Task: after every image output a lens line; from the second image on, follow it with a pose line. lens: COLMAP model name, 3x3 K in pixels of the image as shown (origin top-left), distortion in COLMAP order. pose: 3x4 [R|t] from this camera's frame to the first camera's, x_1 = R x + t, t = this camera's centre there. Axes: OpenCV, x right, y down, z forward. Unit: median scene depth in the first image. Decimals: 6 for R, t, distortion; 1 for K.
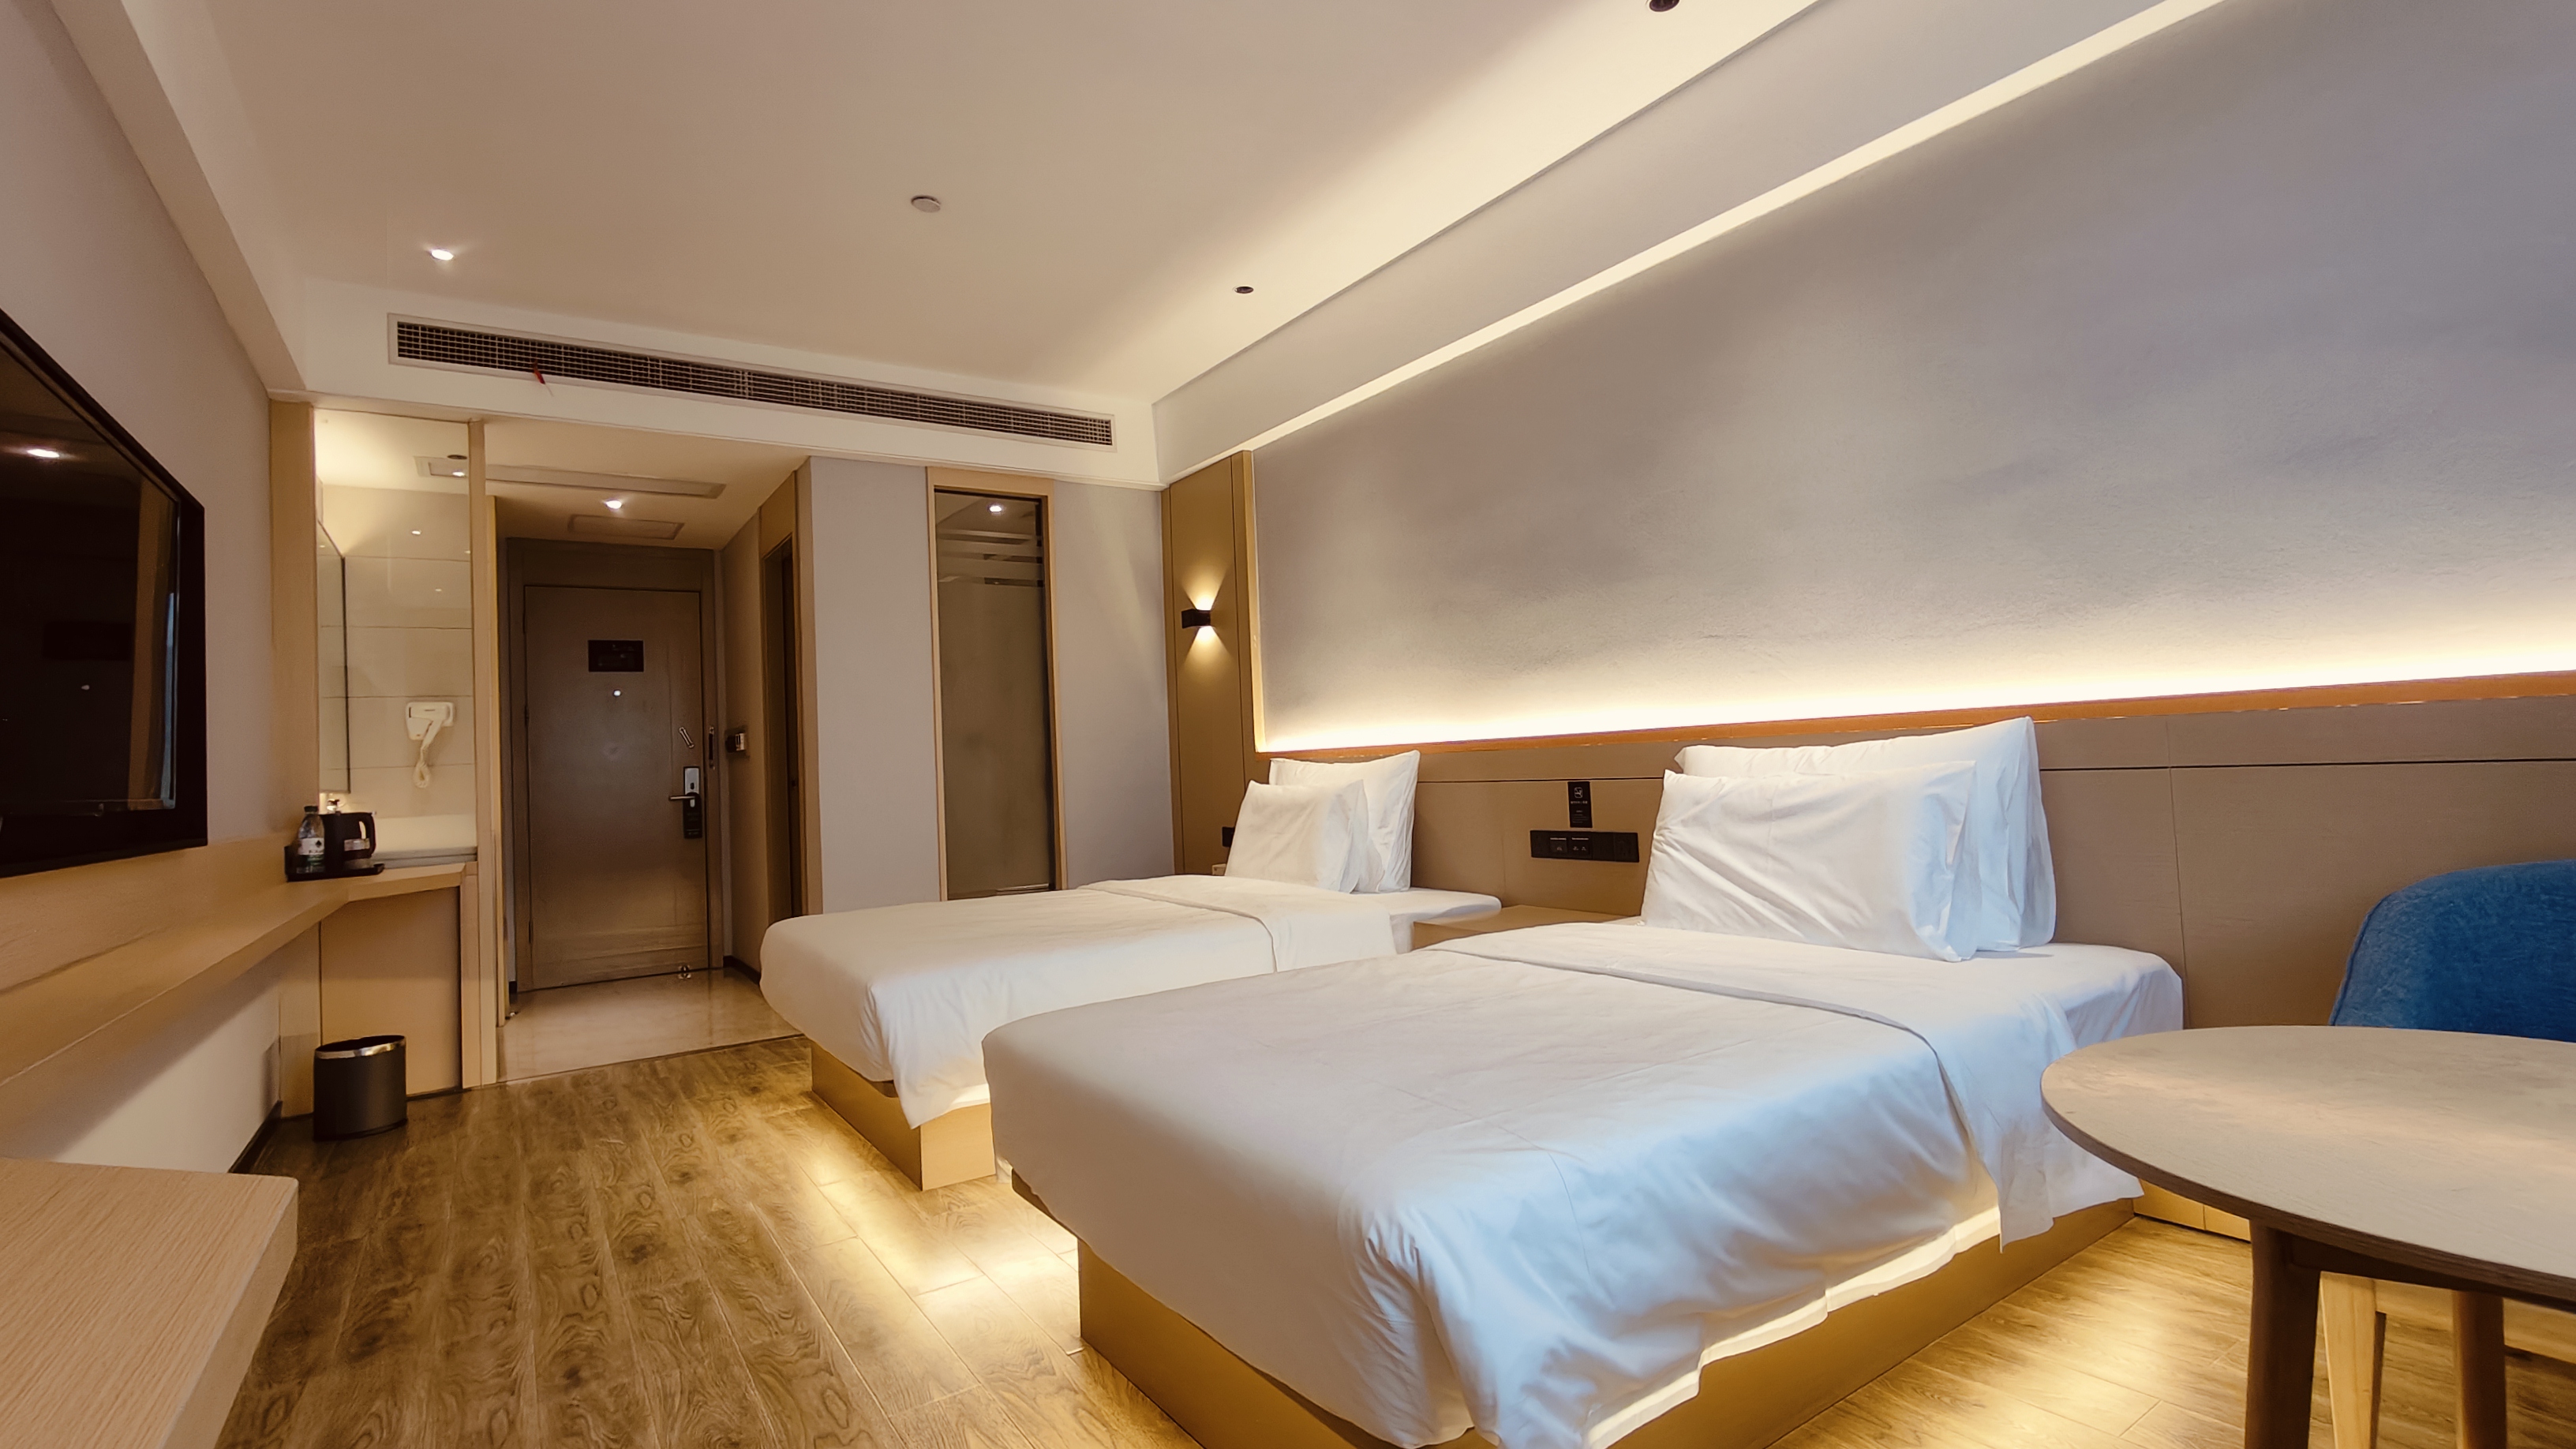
lens RADIAL K [[1179.0, 0, 1340.6], [0, 1179.0, 697.7], [0, 0, 1]] dist [-0.000568, -0.000141]
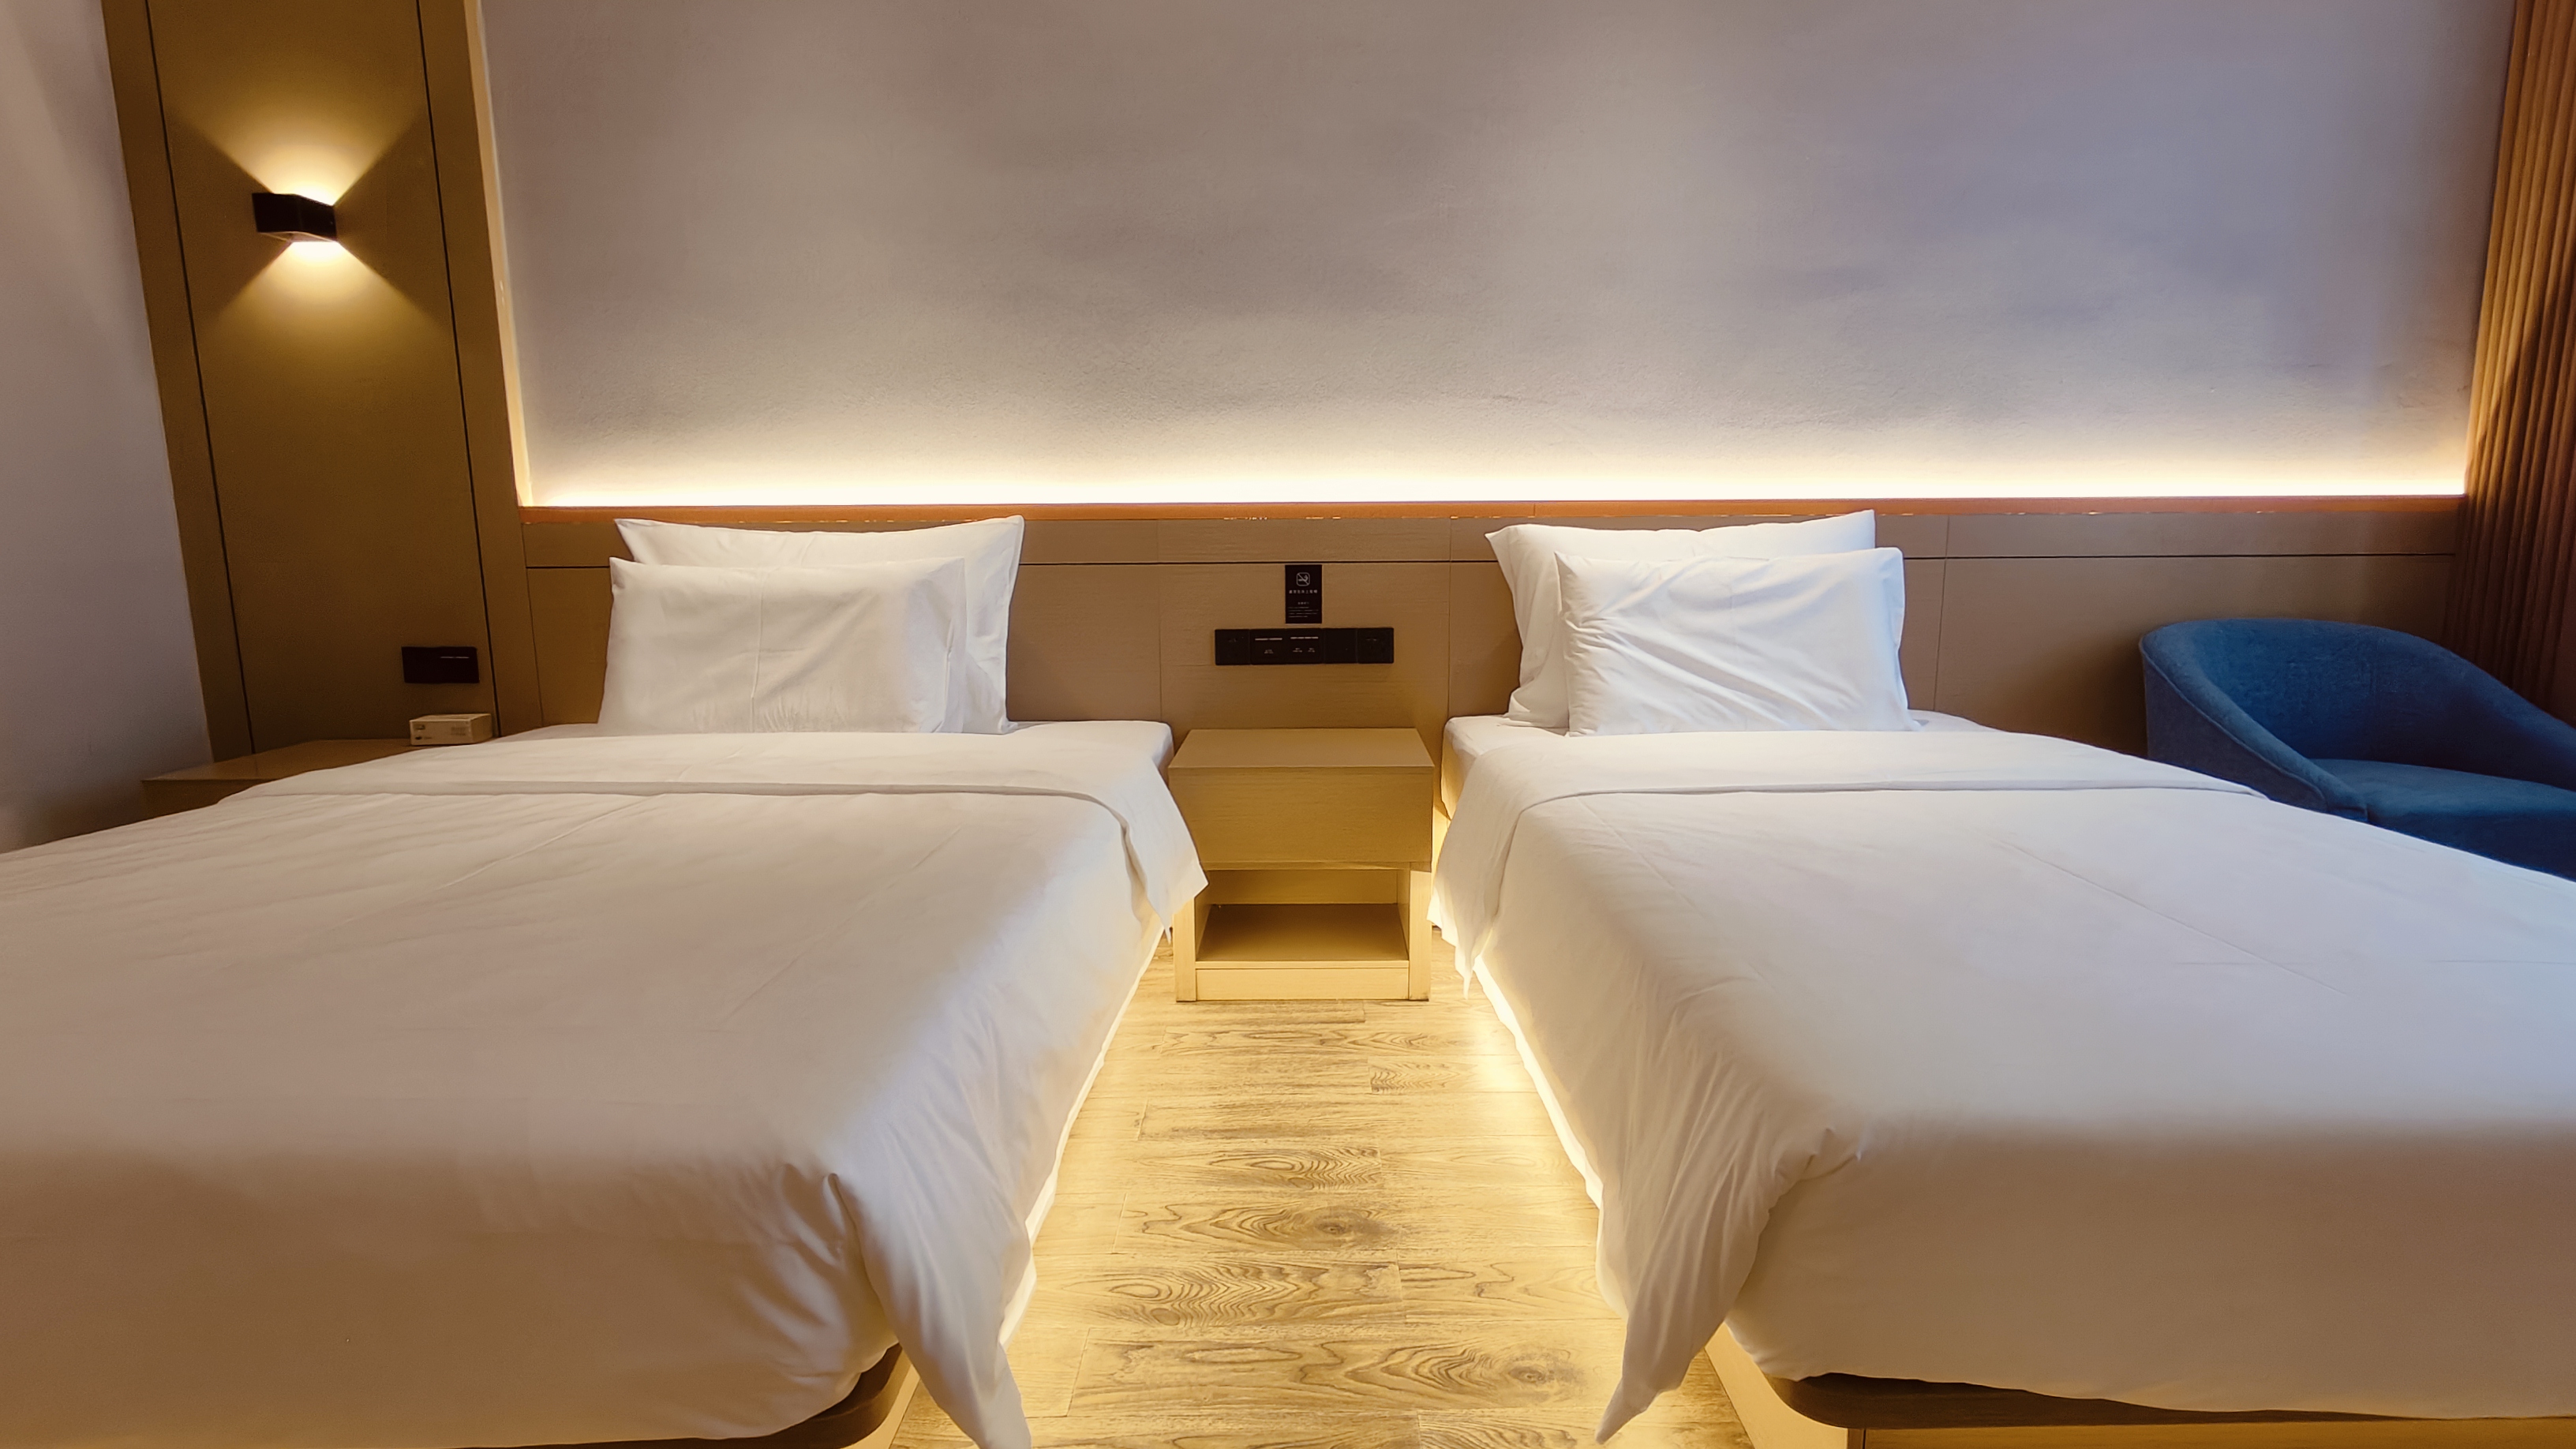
lens RADIAL K [[1159.9, 0, 1296.9], [0, 1159.9, 713.8], [0, 0, 1]] dist [0.000025, 0.000110]
pose [[0.570803, -0.089504, 0.816194, -0.437855], [-0.064488, 0.986083, 0.153234, 0.050824], [-0.818551, -0.140101, 0.557087, 0.561006]]
